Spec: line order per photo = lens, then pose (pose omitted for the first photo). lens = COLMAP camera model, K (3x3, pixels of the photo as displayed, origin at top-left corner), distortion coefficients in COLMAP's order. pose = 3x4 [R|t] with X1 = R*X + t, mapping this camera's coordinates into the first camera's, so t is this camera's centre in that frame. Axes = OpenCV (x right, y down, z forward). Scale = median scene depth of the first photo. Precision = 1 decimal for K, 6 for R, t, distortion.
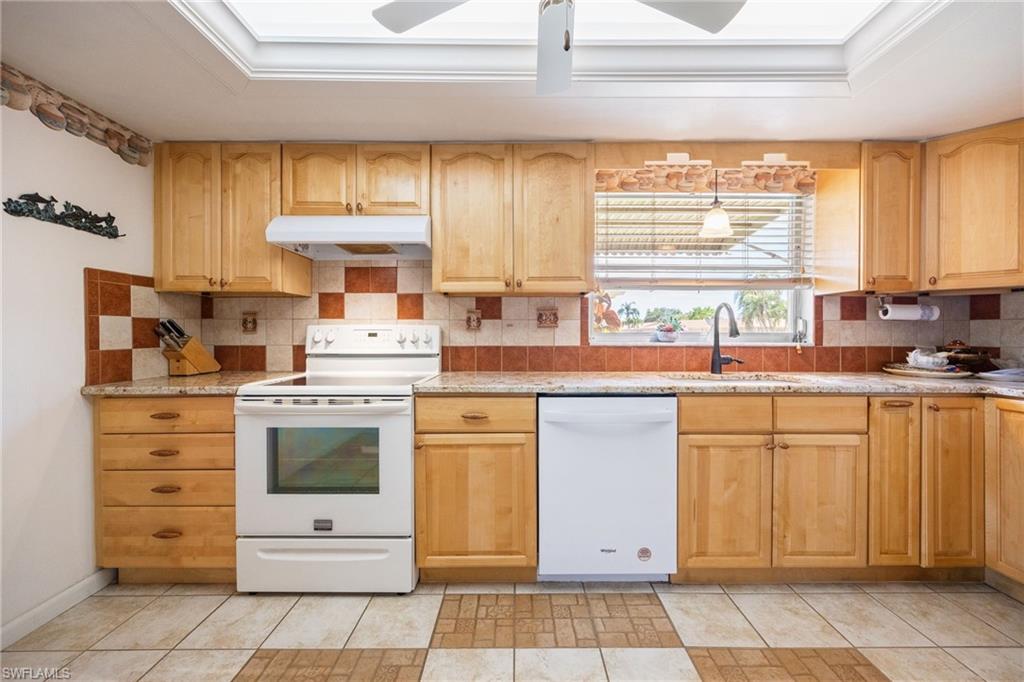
lens RADIAL K [[424.9, 0, 512.0], [0, 424.9, 341.0], [0, 0, 1]] dist [-0.000389, 0.000408]
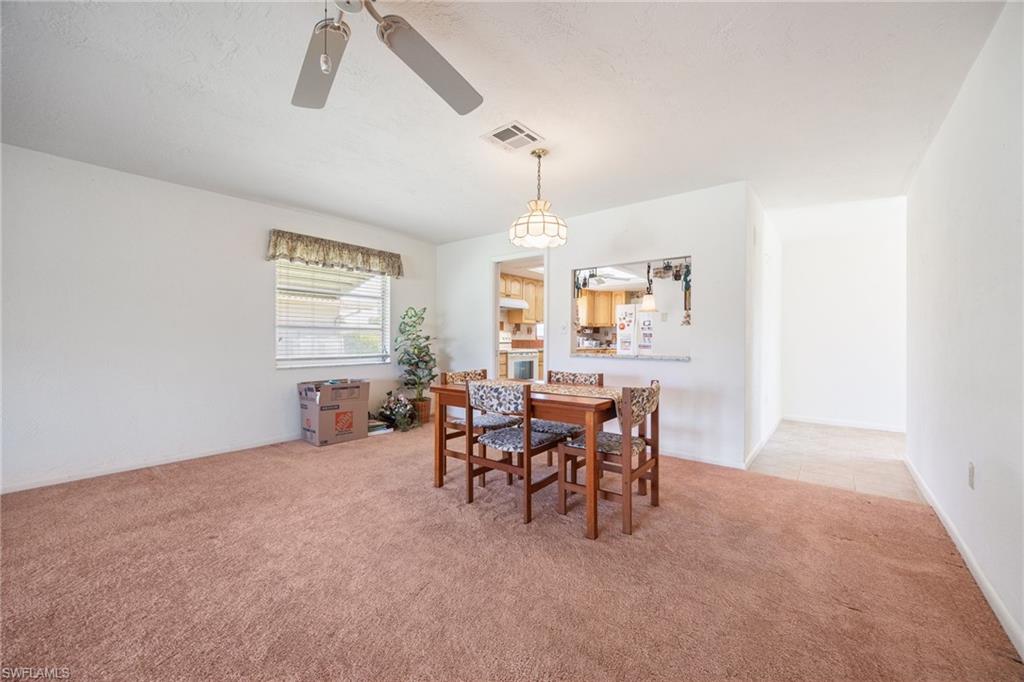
lens RADIAL K [[411.3, 0, 514.2], [0, 411.3, 343.3], [0, 0, 1]] dist [-0.000844, -0.000151]
pose [[0.619529, -0.003483, 0.784966, -1.746126], [0.009849, 0.999946, -0.003337, 0.034676], [-0.784912, 0.009799, 0.619530, -0.586454]]
